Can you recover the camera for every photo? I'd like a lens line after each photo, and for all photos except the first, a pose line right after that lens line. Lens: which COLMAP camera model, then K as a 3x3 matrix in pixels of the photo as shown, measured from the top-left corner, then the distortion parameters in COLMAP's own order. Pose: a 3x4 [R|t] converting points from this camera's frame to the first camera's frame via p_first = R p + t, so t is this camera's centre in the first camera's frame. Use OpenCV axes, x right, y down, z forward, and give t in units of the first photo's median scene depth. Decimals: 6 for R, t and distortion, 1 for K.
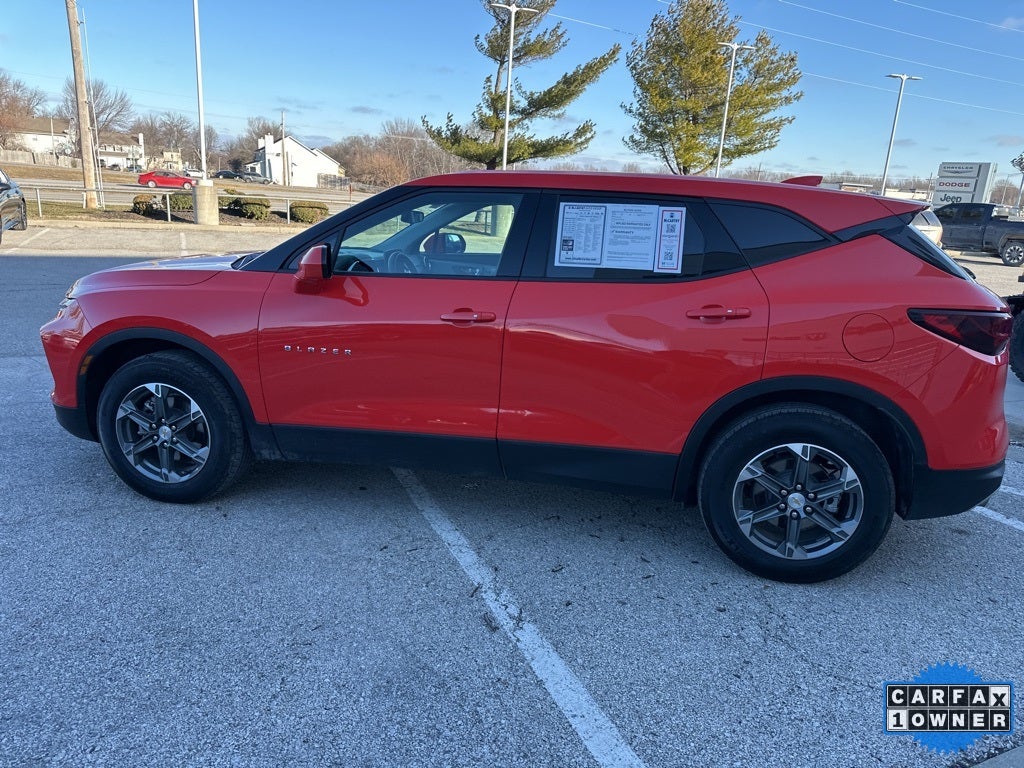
lens RADIAL K [[711.5, 0, 512.0], [0, 711.5, 389.8], [0, 0, 1]] dist [0.044883, -0.052948]
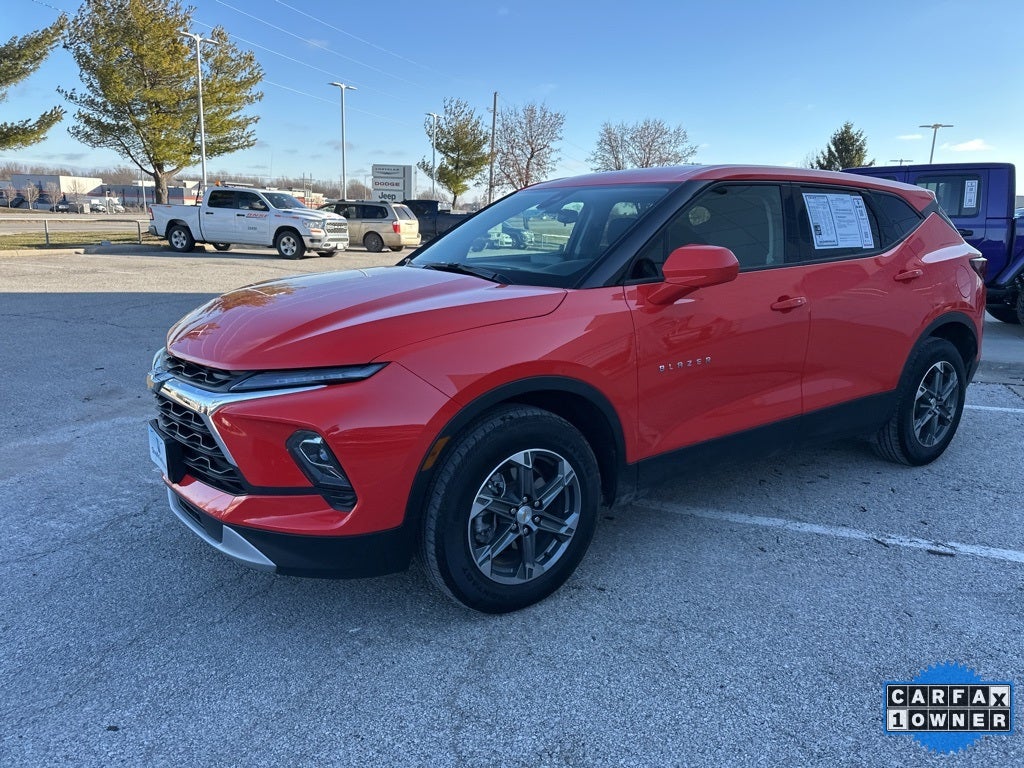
lens RADIAL K [[711.5, 0, 512.0], [0, 711.5, 389.8], [0, 0, 1]] dist [0.044883, -0.052948]
pose [[0.703287, -0.201282, 0.681816, -0.182284], [0.201003, 0.976247, 0.080870, -0.024289], [-0.681899, 0.080172, 0.727040, 0.086994]]
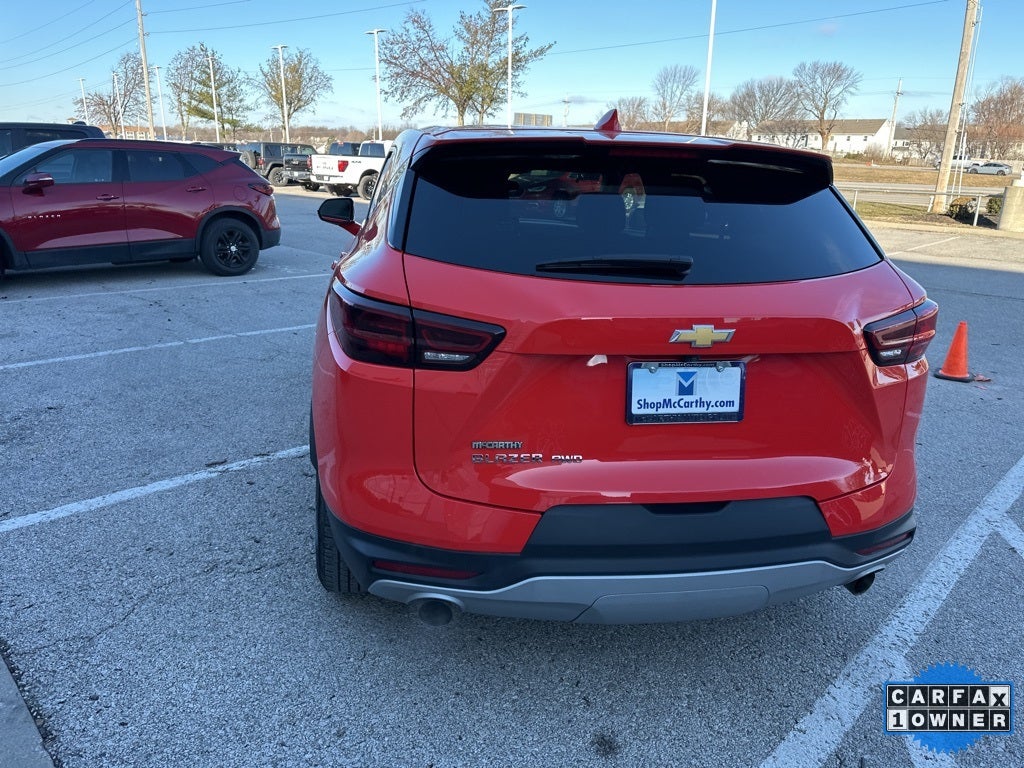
lens RADIAL K [[711.8, 0, 512.0], [0, 711.8, 384.0], [0, 0, 1]] dist [0.040172, -0.046639]
pose [[0.356380, 0.235534, -0.904166, 0.204276], [-0.254536, 0.955578, 0.148600, -0.026247], [0.899002, 0.177185, 0.400501, 0.133760]]
